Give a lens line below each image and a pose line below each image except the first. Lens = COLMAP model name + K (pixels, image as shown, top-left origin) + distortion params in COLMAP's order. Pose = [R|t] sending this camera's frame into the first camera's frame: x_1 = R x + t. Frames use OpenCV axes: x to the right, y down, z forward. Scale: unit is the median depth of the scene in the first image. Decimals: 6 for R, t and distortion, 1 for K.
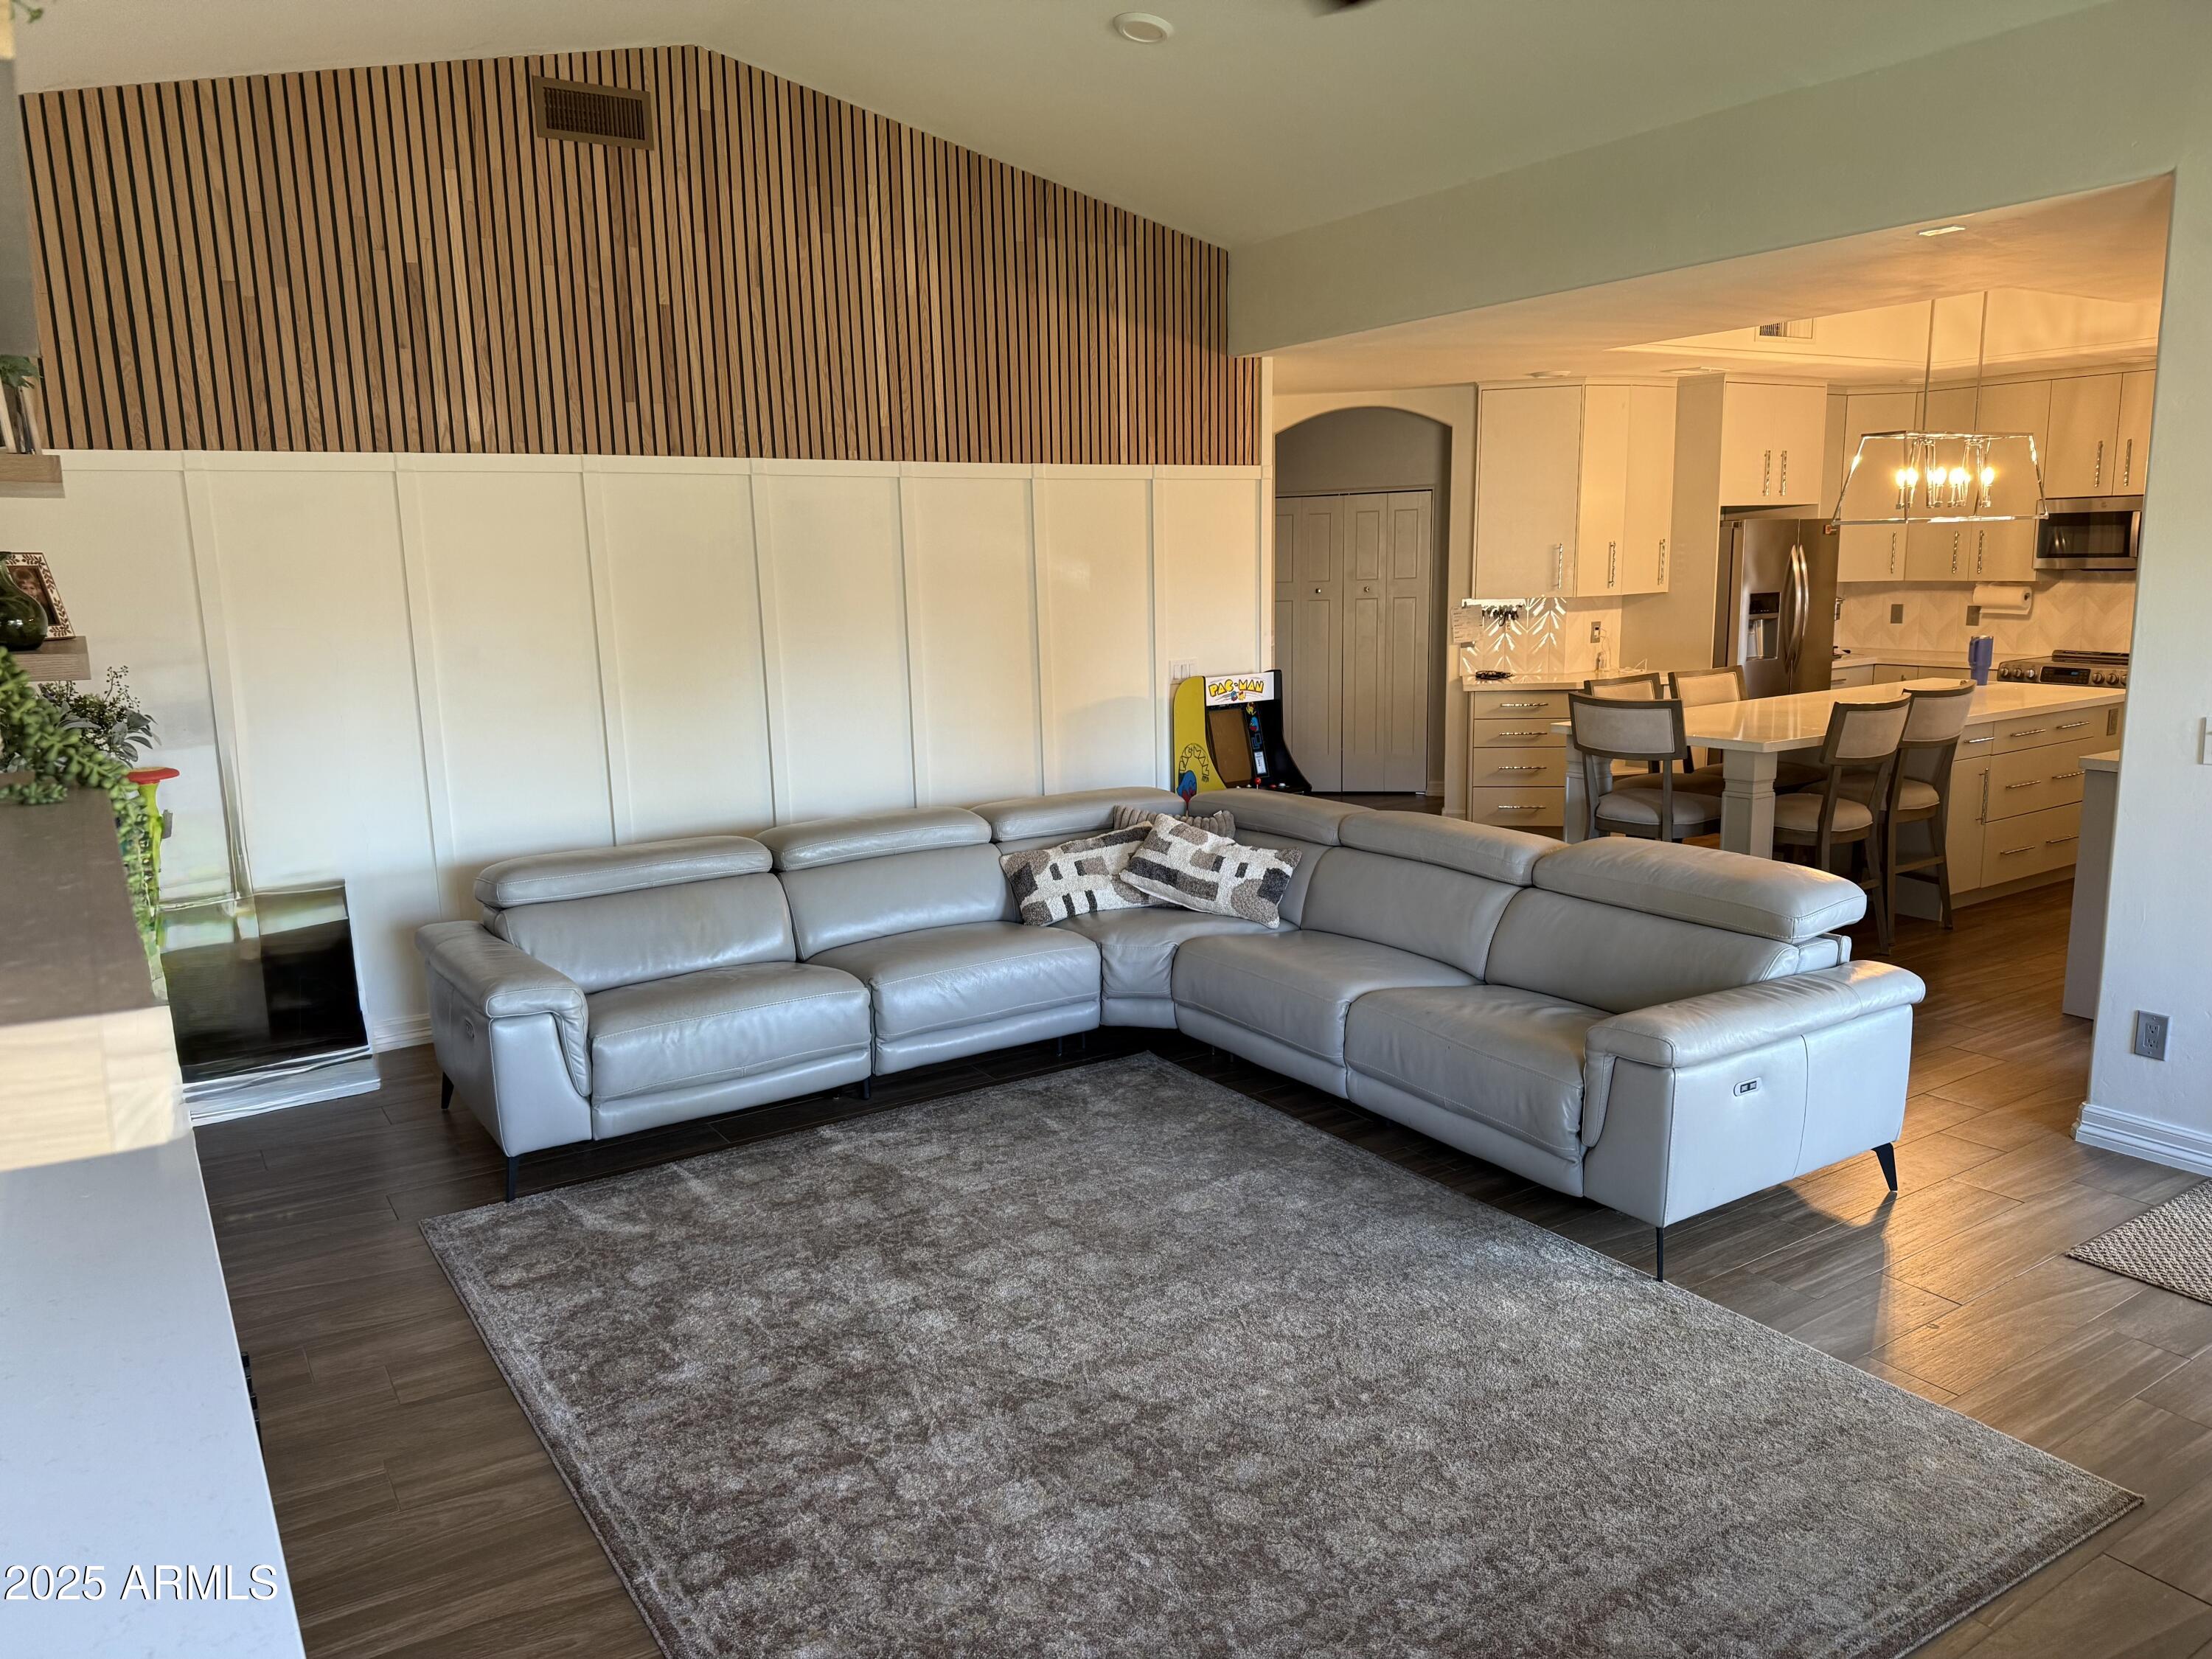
lens RADIAL K [[1575.8, 0, 1120.4], [0, 1575.8, 835.5], [0, 0, 1]] dist [0.067785, -0.058901]
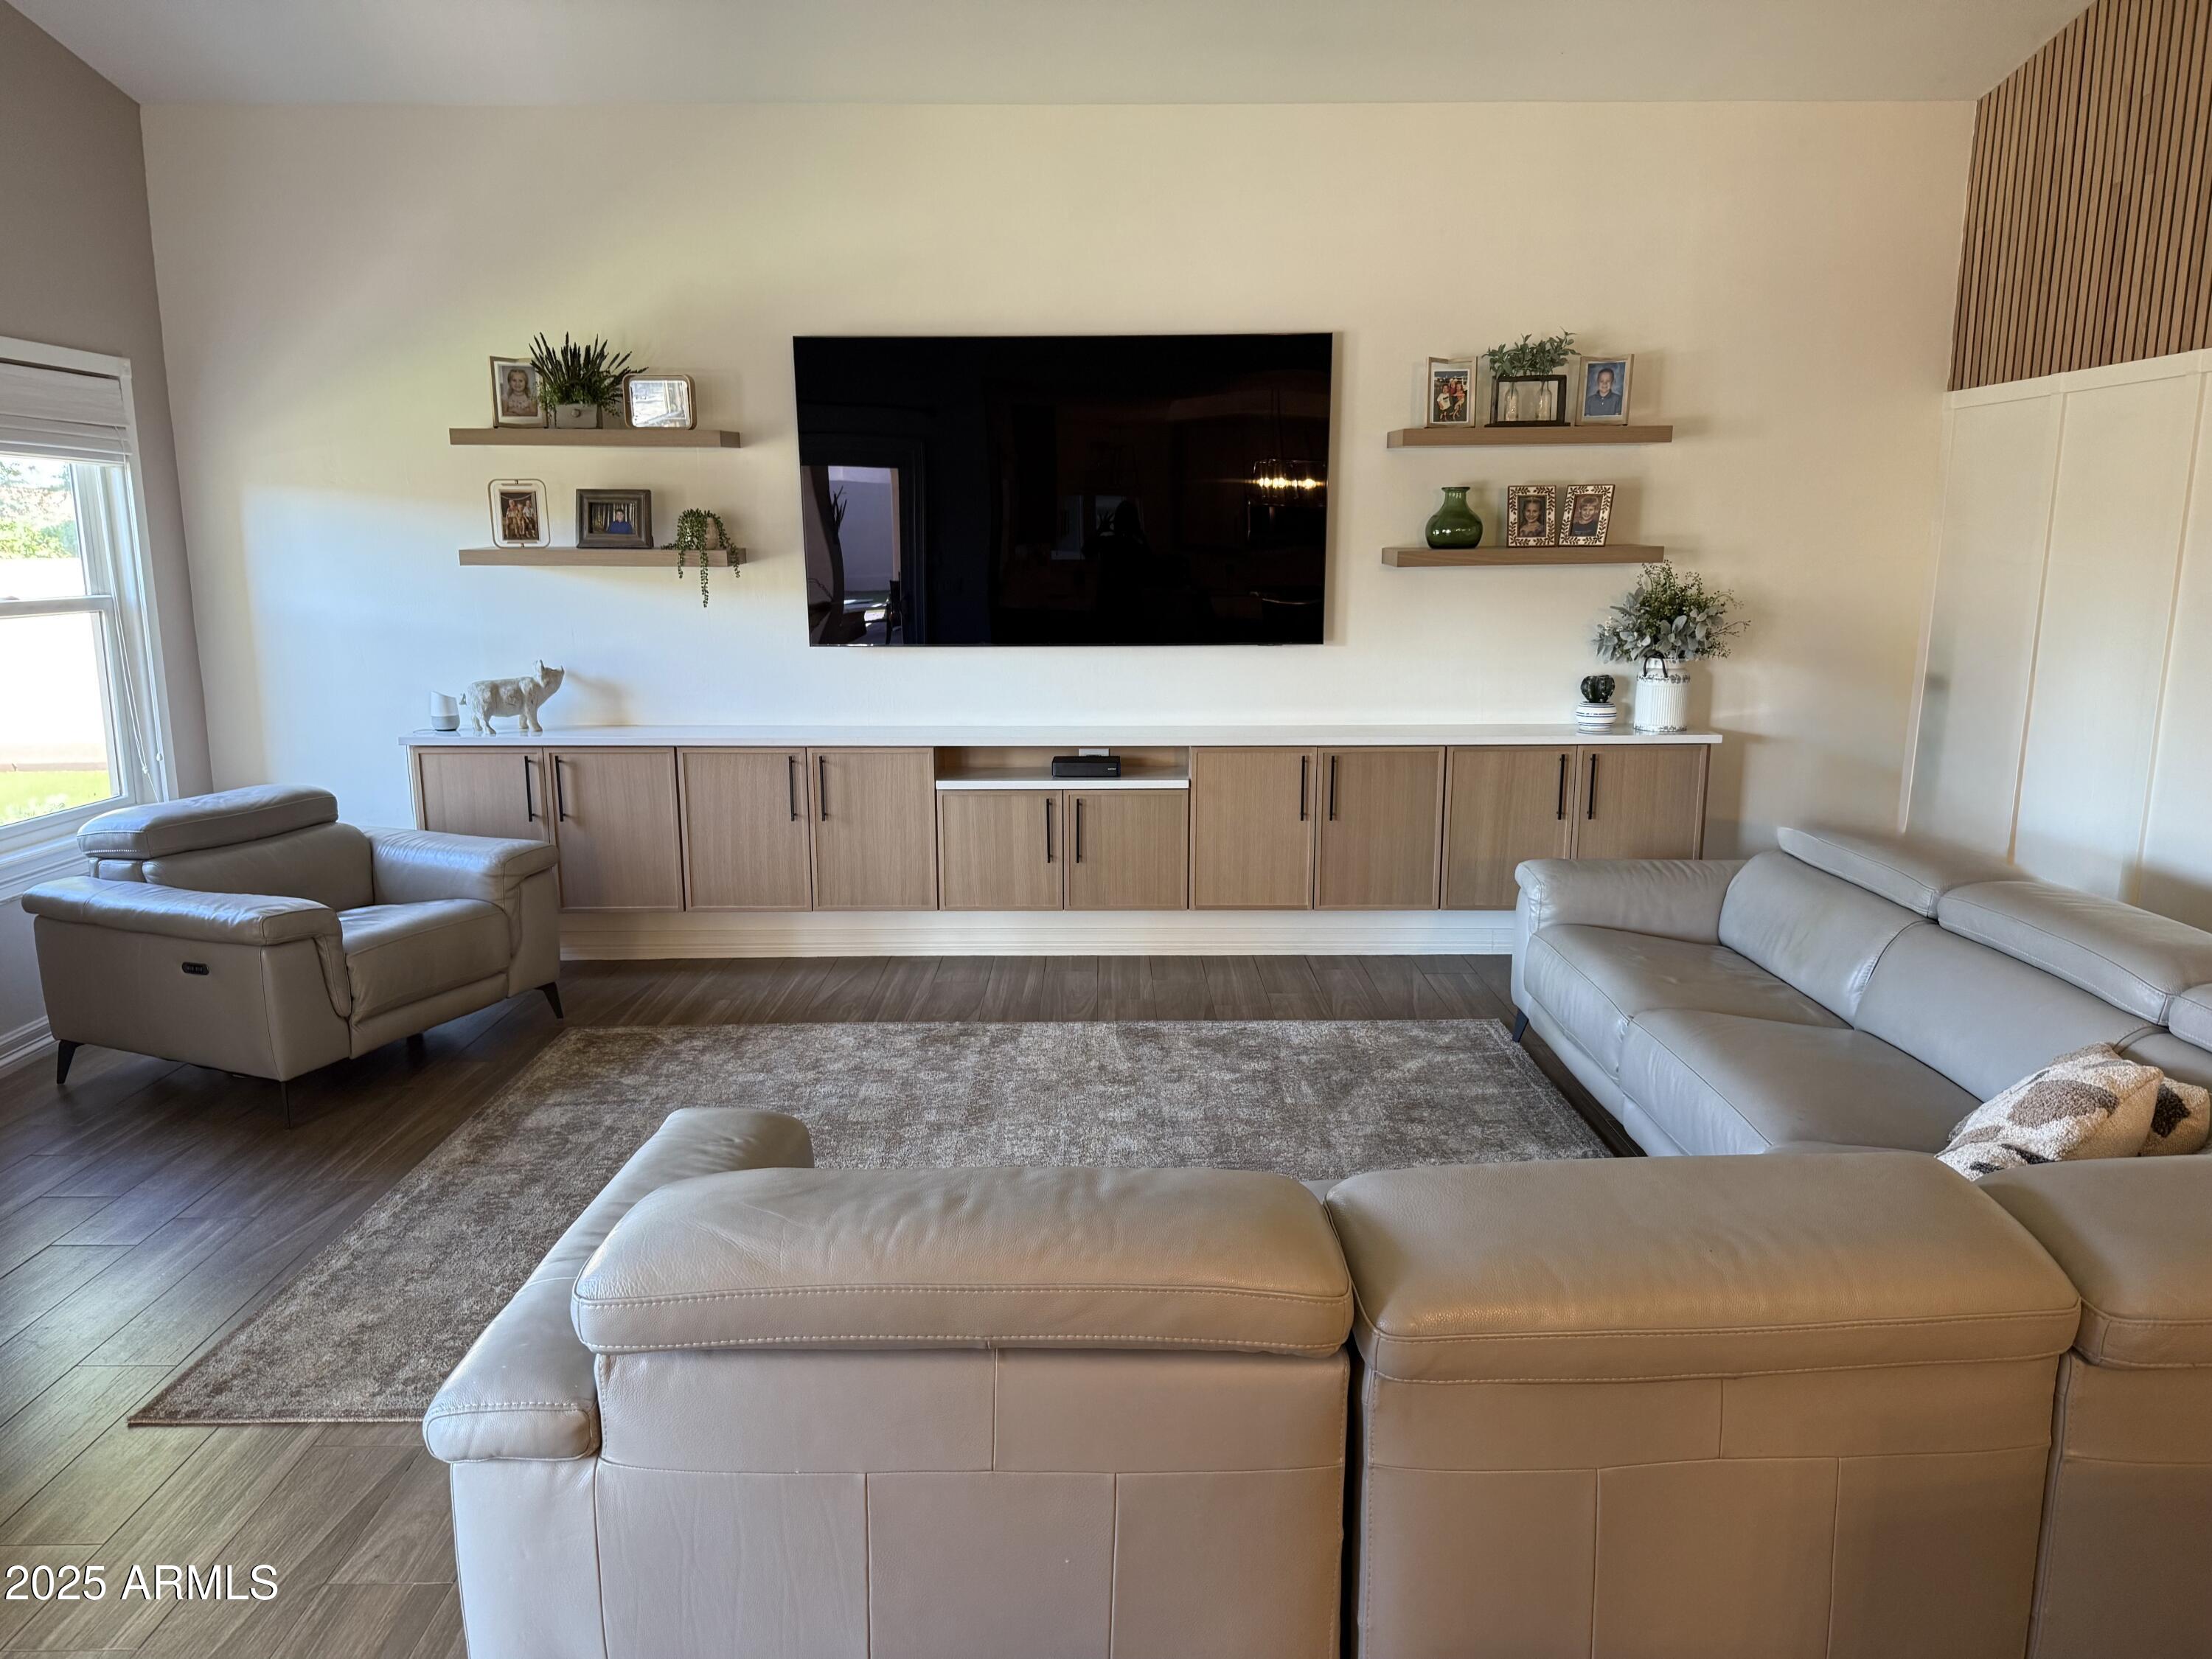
lens RADIAL K [[1575.8, 0, 1078.2], [0, 1575.8, 842.1], [0, 0, 1]] dist [0.067785, -0.058901]
pose [[-0.563915, 0.184020, -0.805070, 0.584239], [-0.134738, 0.941294, 0.309535, -0.185998], [0.814768, 0.283025, -0.506015, 1.055192]]
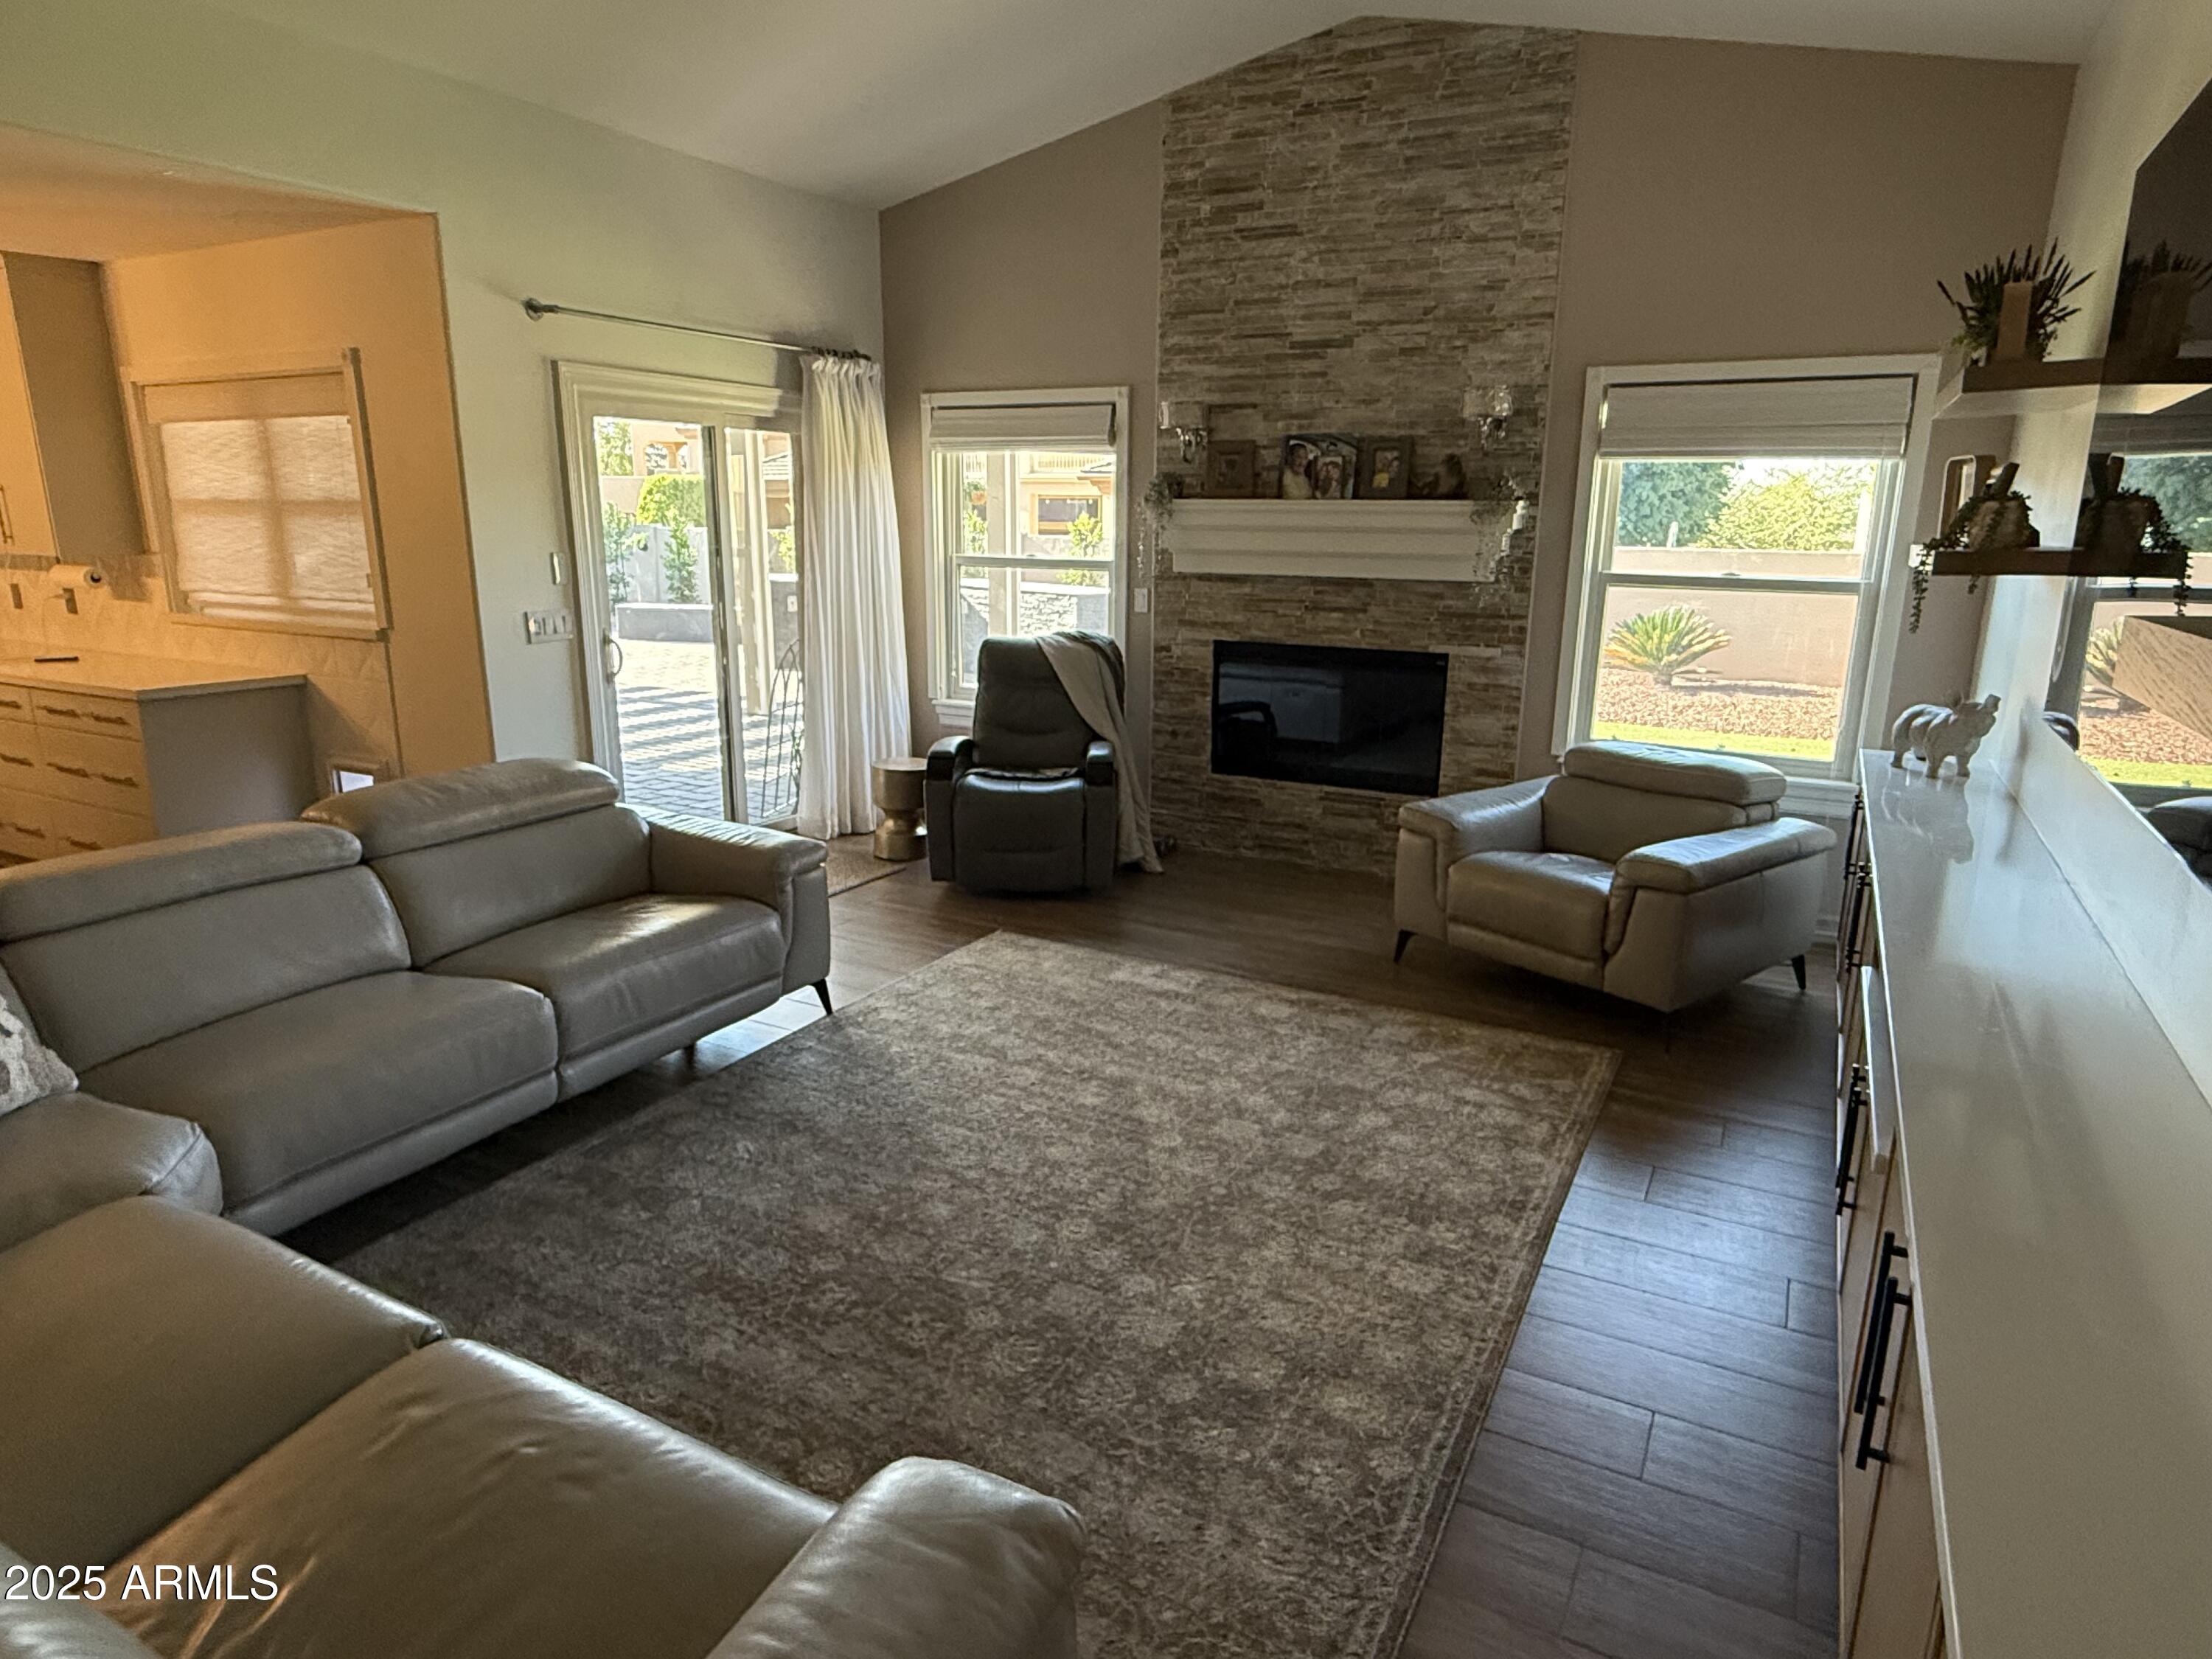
lens RADIAL K [[1287.0, 0, 1106.2], [0, 1287.0, 823.1], [0, 0, 1]] dist [0.008309, -0.000793]
pose [[-0.474177, -0.189366, 0.859823, -0.511075], [0.158156, 0.942389, 0.294770, -0.123247], [-0.866108, 0.275760, -0.416910, 0.864682]]
